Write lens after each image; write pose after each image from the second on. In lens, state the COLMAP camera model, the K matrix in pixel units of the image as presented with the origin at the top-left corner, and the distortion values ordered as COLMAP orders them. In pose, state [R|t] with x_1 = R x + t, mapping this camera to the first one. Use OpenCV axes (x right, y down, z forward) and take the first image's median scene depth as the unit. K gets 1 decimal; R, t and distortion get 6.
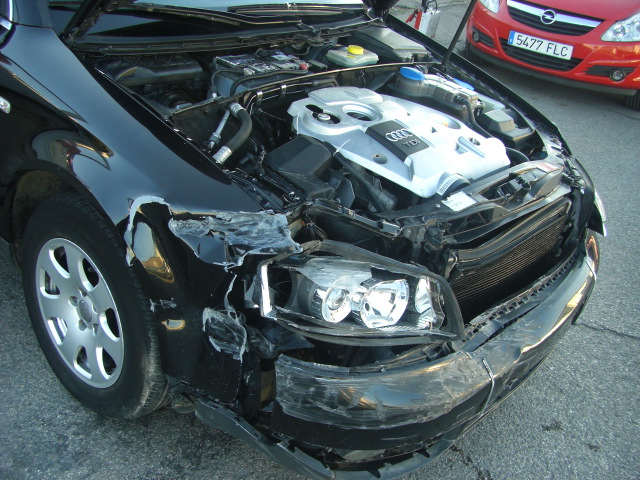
lens RADIAL K [[737.6, 0, 292.5], [0, 737.6, 276.7], [0, 0, 1]] dist [-0.140568, 0.000000]
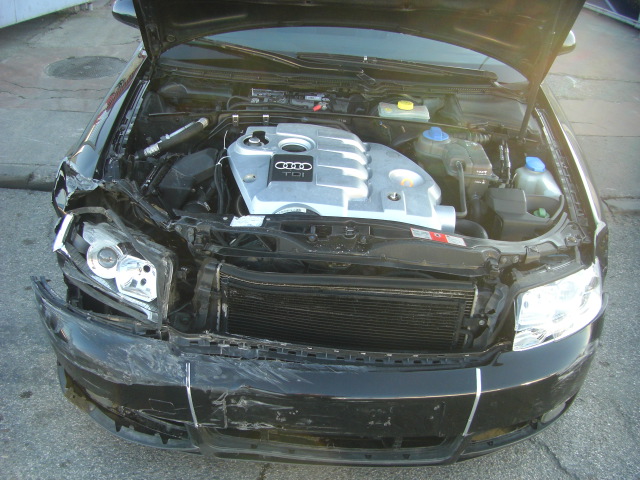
lens RADIAL K [[737.6, 0, 316.6], [0, 737.6, 246.9], [0, 0, 1]] dist [-0.140568, 0.000000]
pose [[0.655250, 0.250595, -0.712636, 1.026147], [-0.365903, 0.930608, -0.009193, -0.093341], [0.660880, 0.266779, 0.701474, 0.324951]]
